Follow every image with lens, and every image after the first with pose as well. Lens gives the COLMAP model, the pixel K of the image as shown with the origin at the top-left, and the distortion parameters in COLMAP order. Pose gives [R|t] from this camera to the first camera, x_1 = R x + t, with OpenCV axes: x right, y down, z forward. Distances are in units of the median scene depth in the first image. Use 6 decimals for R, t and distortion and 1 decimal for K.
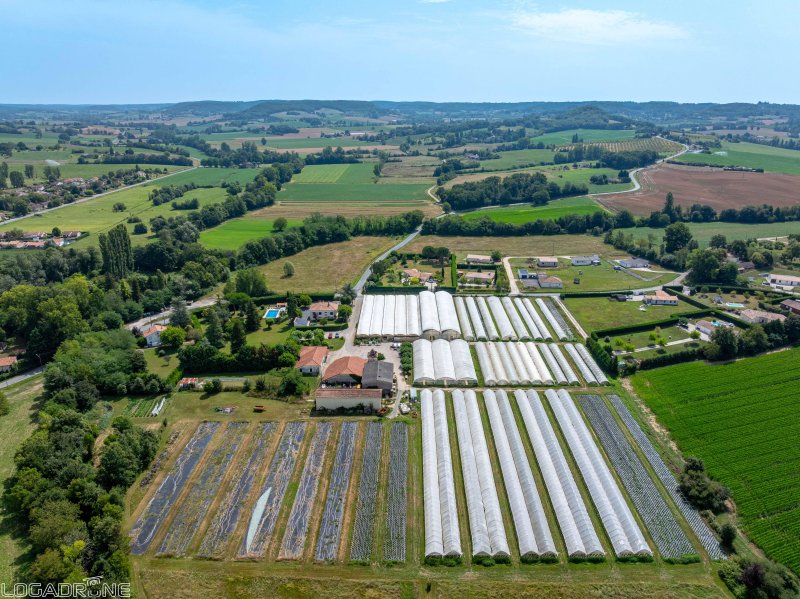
lens RADIAL K [[557.1, 0, 400.0], [0, 557.1, 299.5], [0, 0, 1]] dist [-0.035846, 0.004422]
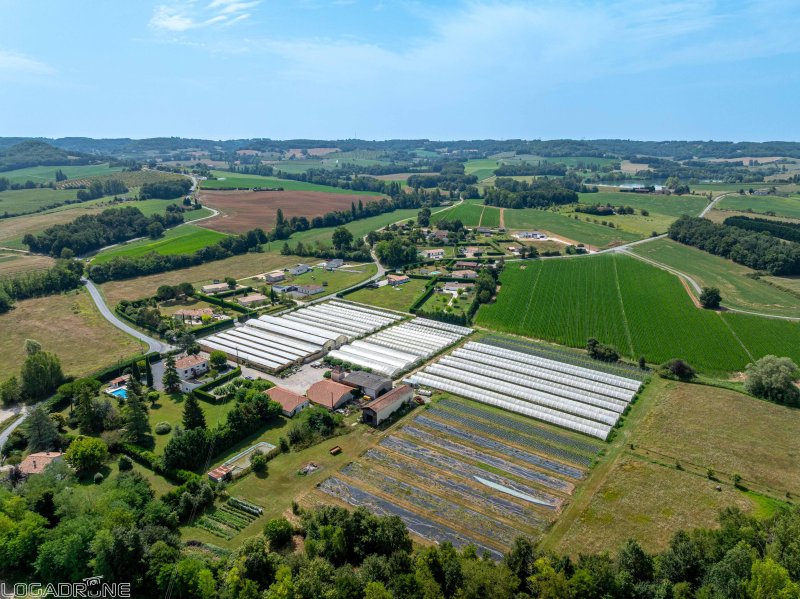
lens RADIAL K [[557.1, 0, 400.0], [0, 557.1, 299.5], [0, 0, 1]] dist [-0.035846, 0.004422]
pose [[0.571056, -0.217396, 0.791602, -0.666646], [0.264150, 0.961673, 0.073546, -0.060875], [-0.777251, 0.167103, 0.606595, 0.255242]]
